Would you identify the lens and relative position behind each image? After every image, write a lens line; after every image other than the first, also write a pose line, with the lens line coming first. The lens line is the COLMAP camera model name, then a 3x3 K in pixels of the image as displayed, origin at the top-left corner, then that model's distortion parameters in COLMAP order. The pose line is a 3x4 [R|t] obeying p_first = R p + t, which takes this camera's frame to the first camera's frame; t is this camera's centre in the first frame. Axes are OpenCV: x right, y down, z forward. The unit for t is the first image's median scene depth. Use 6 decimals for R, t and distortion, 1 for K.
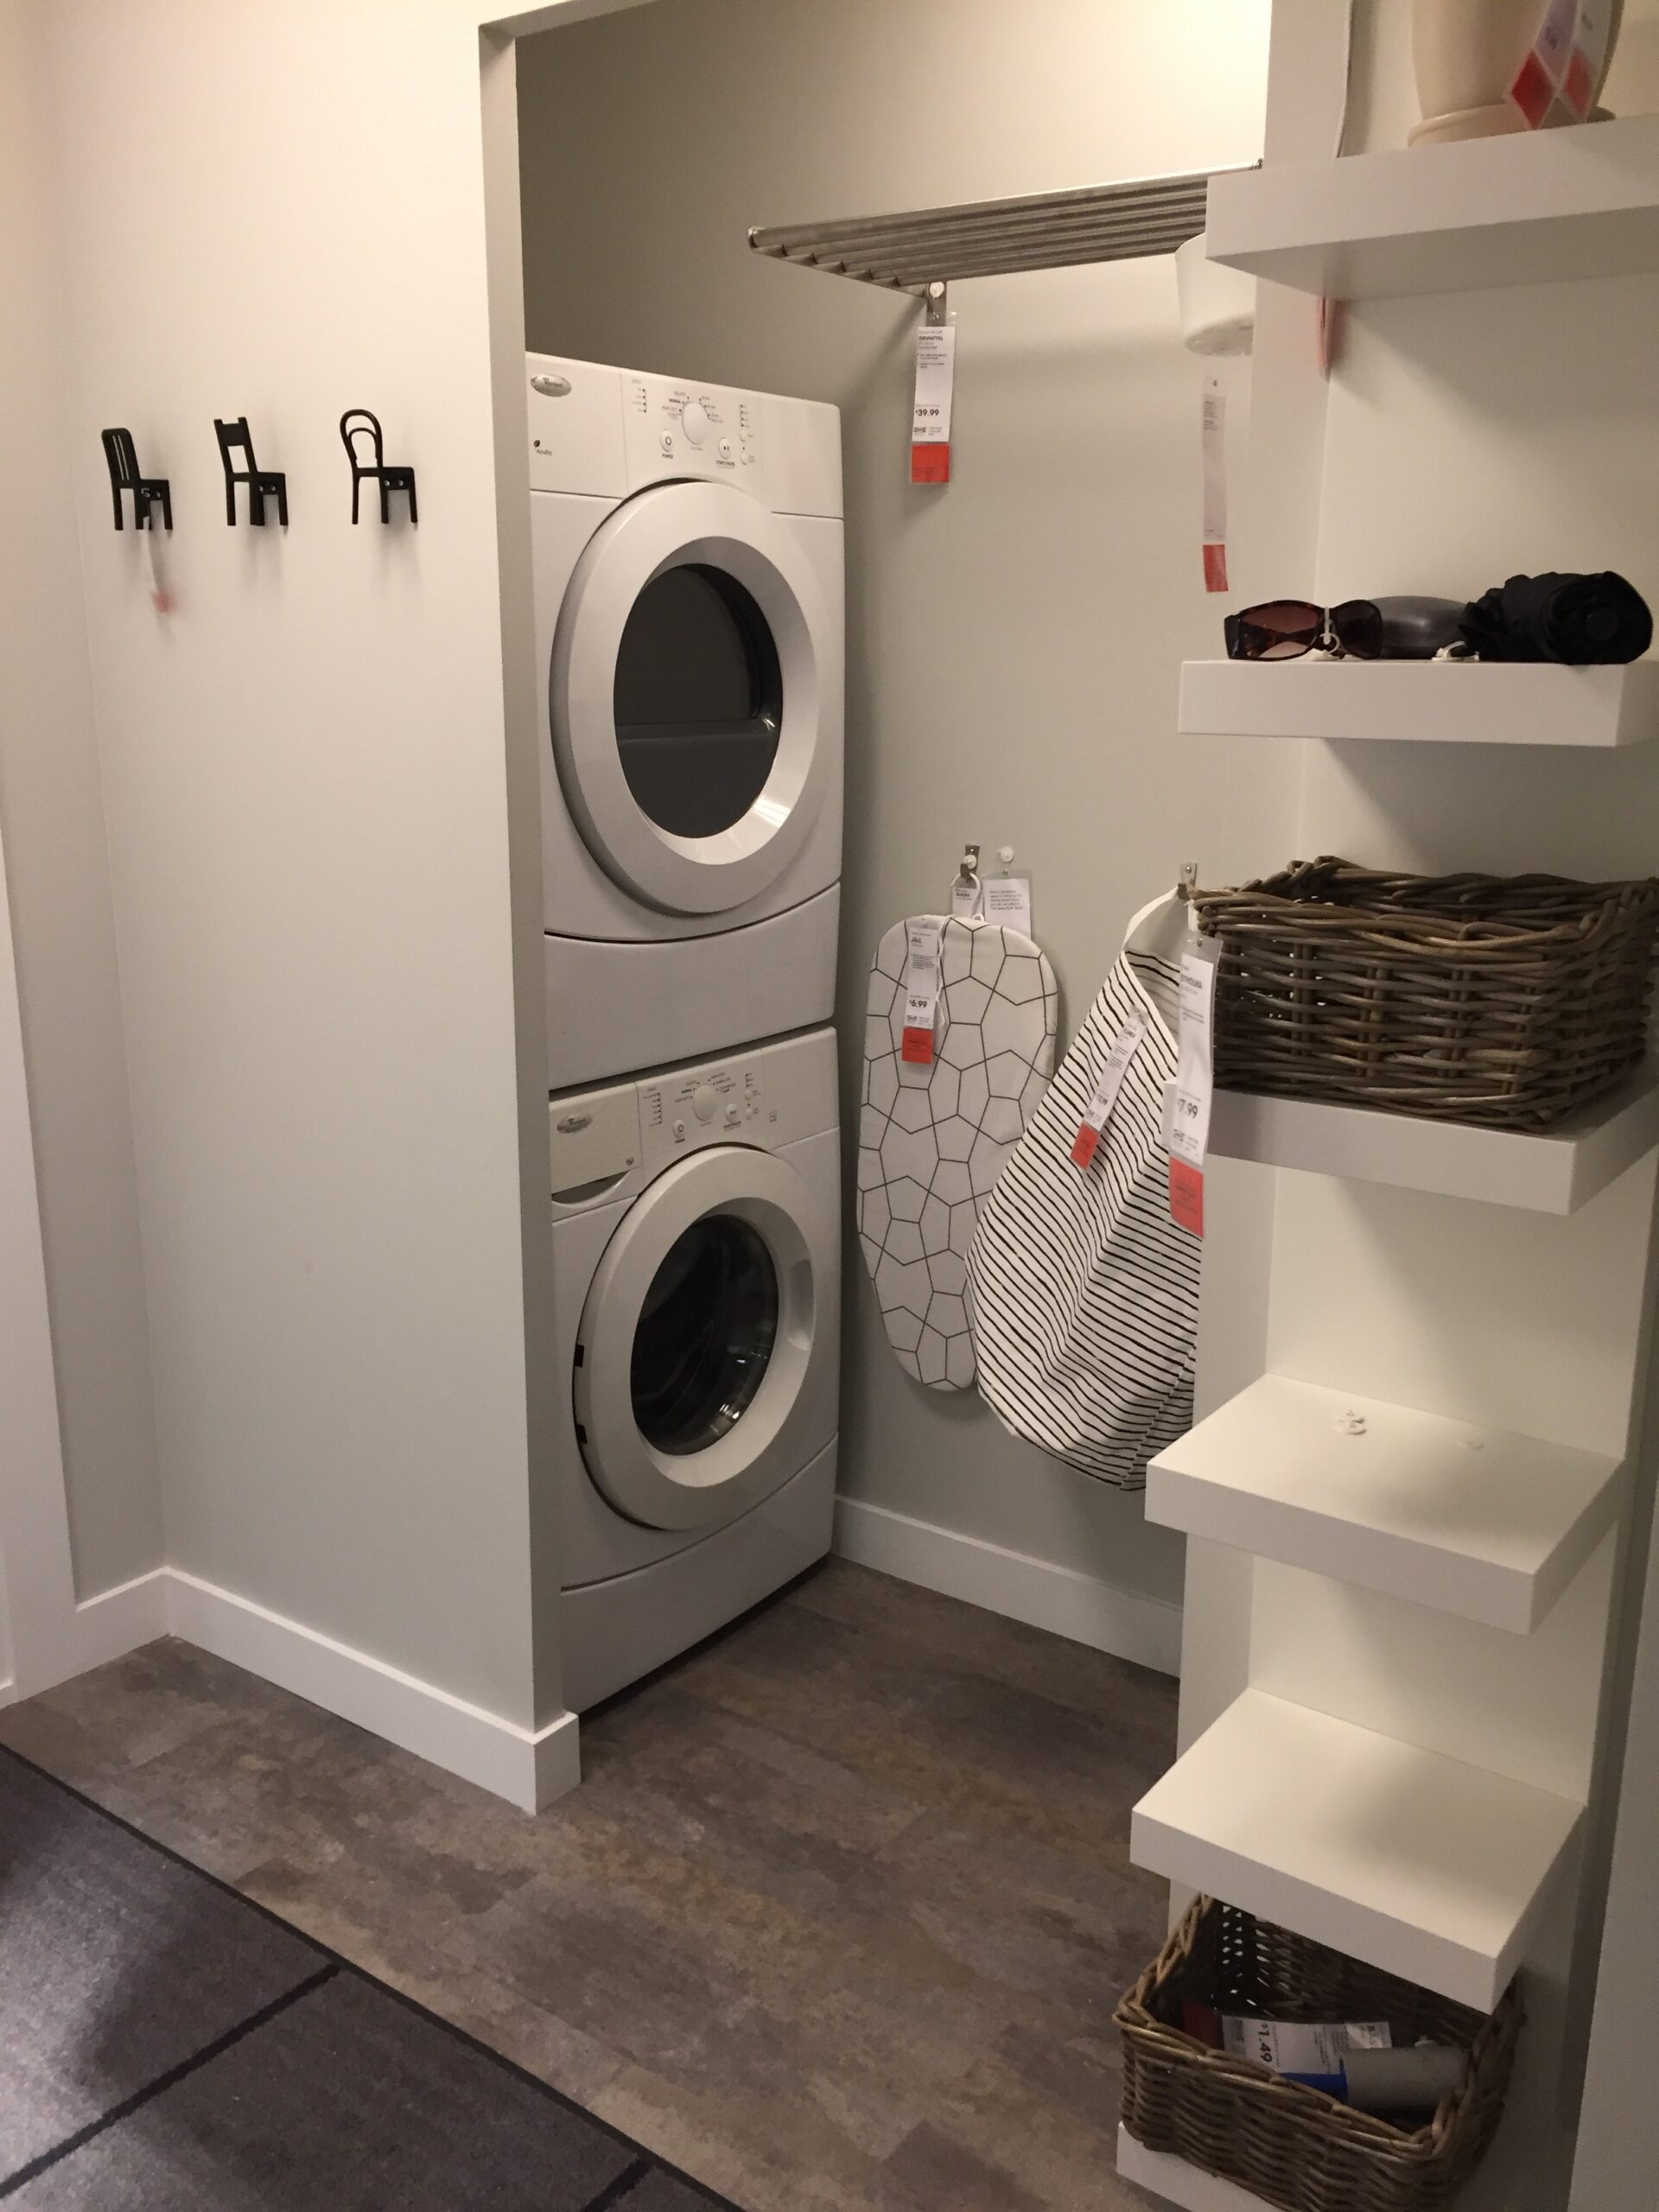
lens RADIAL K [[1862.3, 0, 779.6], [0, 1862.3, 1104.2], [0, 0, 1]] dist [0.073463, 0.001537]
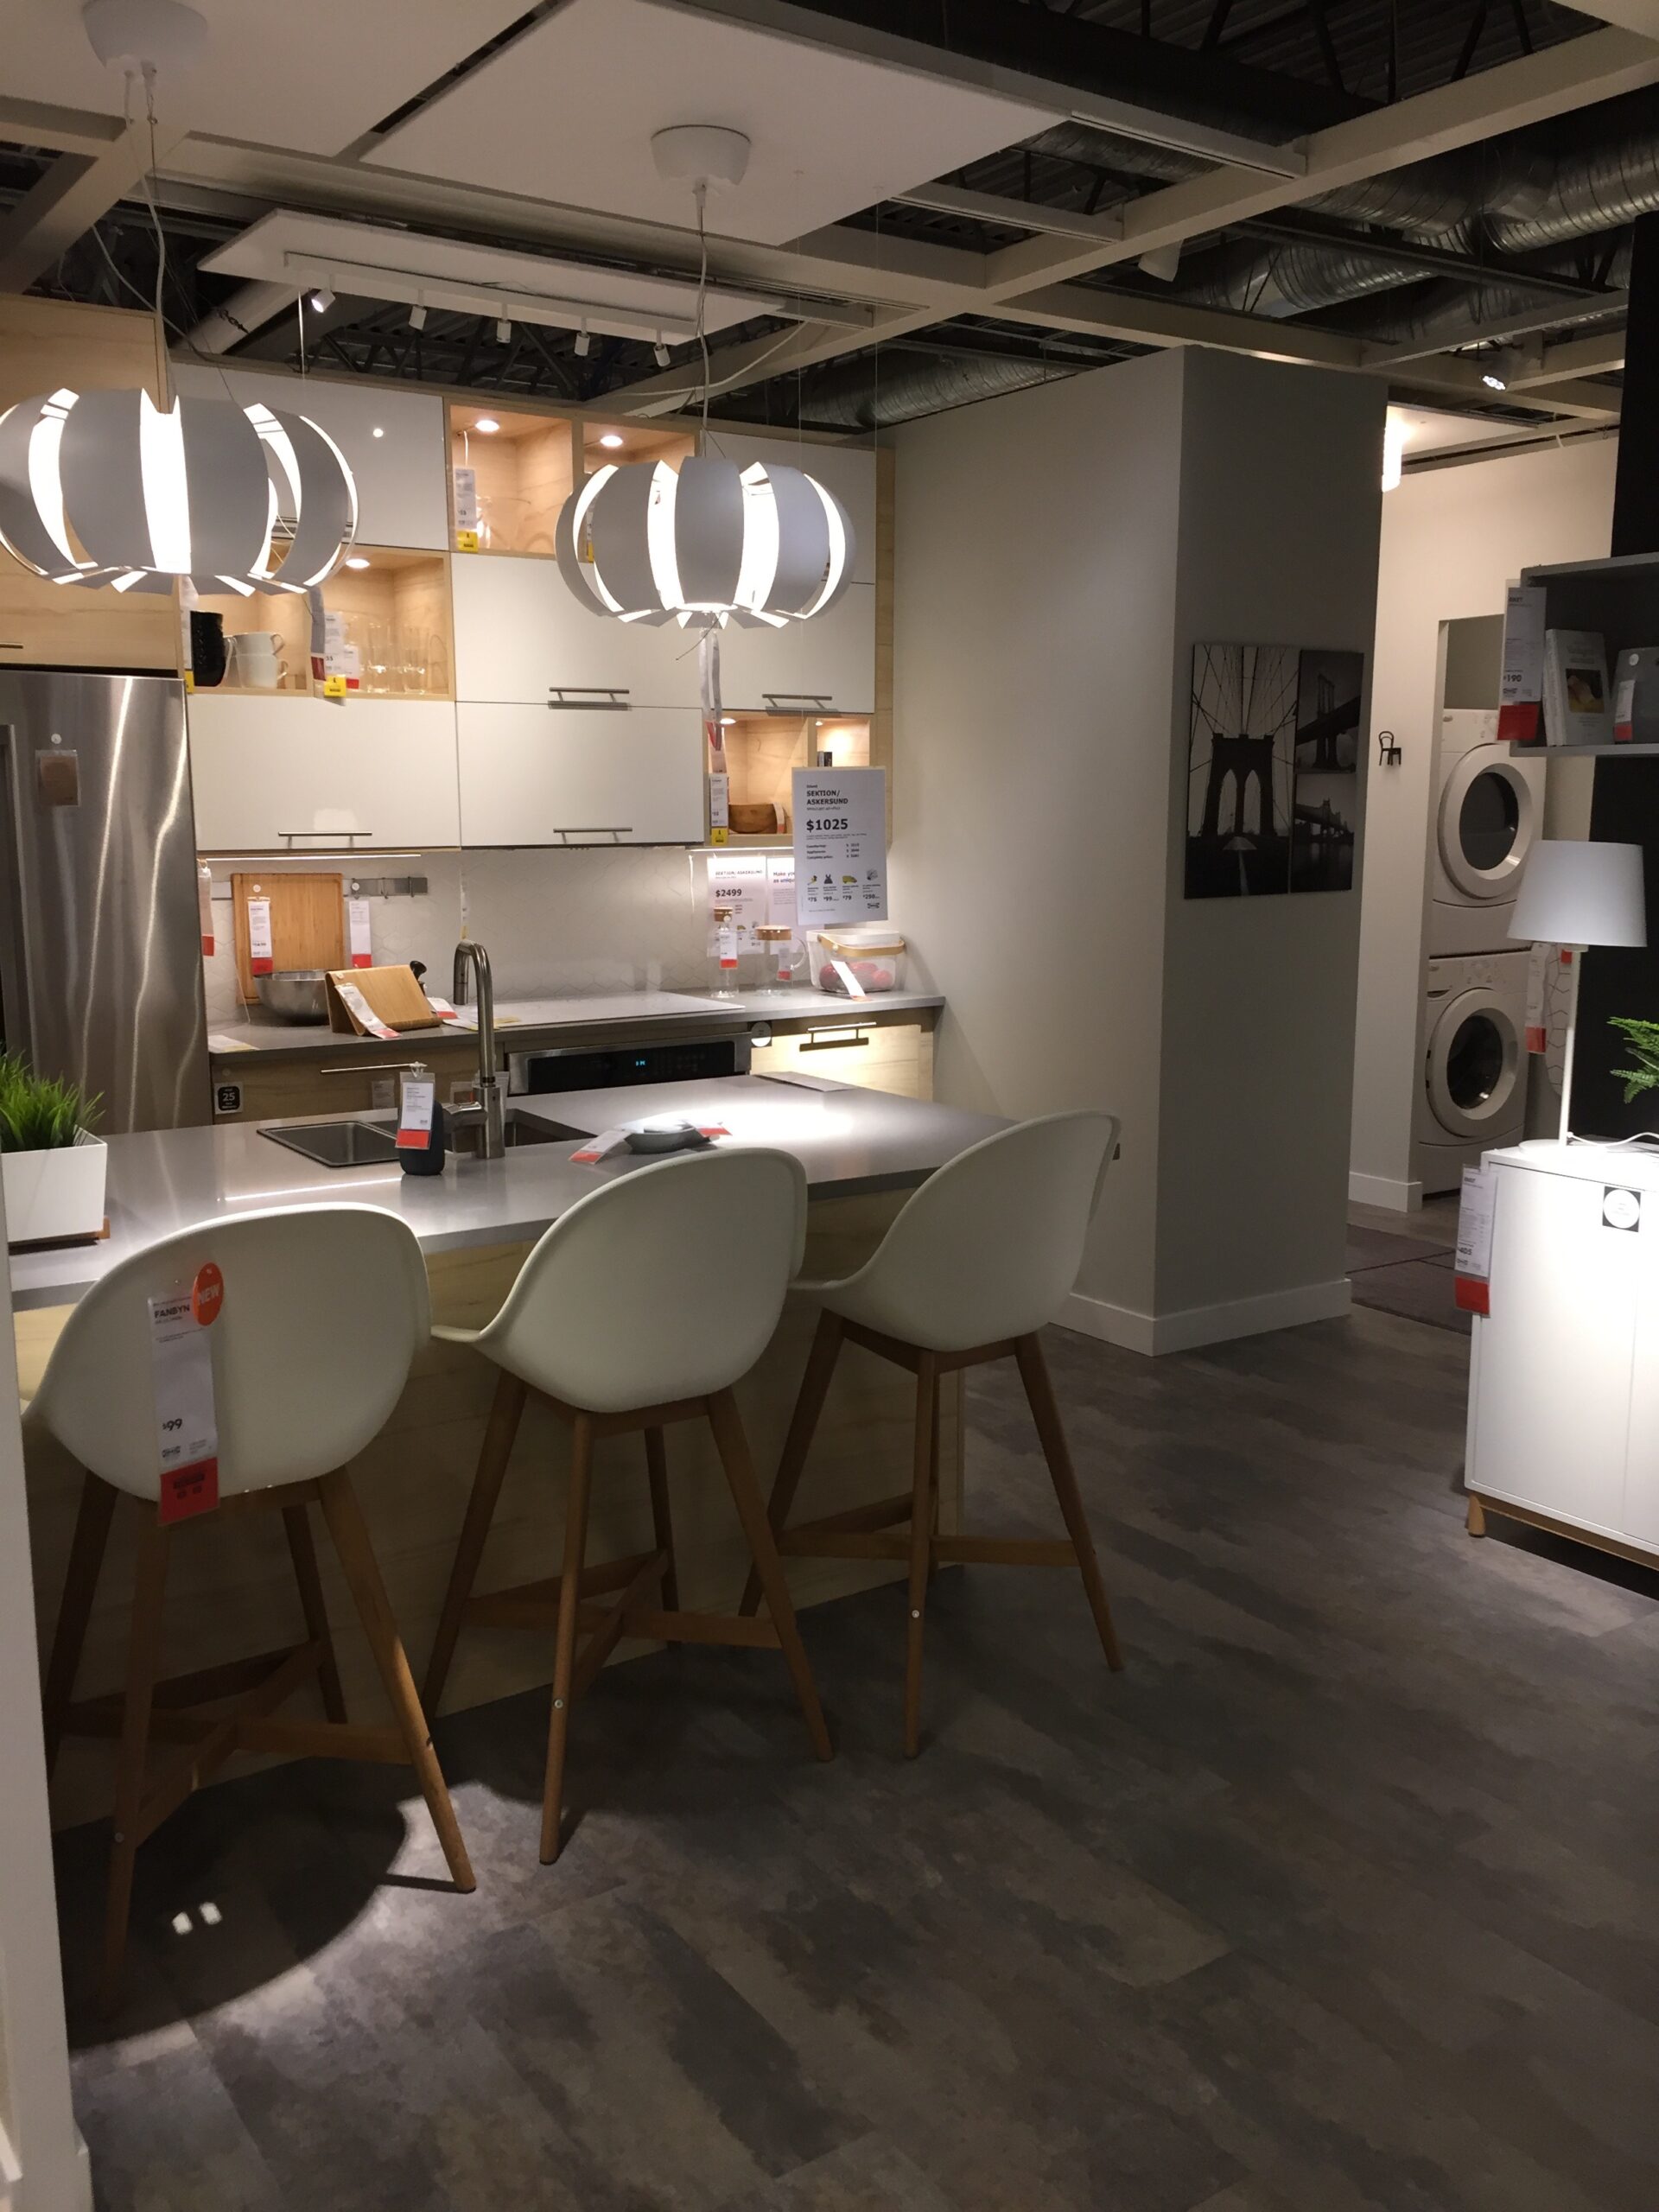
lens RADIAL K [[1862.3, 0, 779.6], [0, 1862.3, 1104.2], [0, 0, 1]] dist [0.073463, 0.001537]
pose [[0.953642, 0.036744, -0.298693, -0.186027], [-0.058778, 0.996145, -0.065118, 0.429349], [0.295148, 0.079656, 0.952125, -1.859224]]
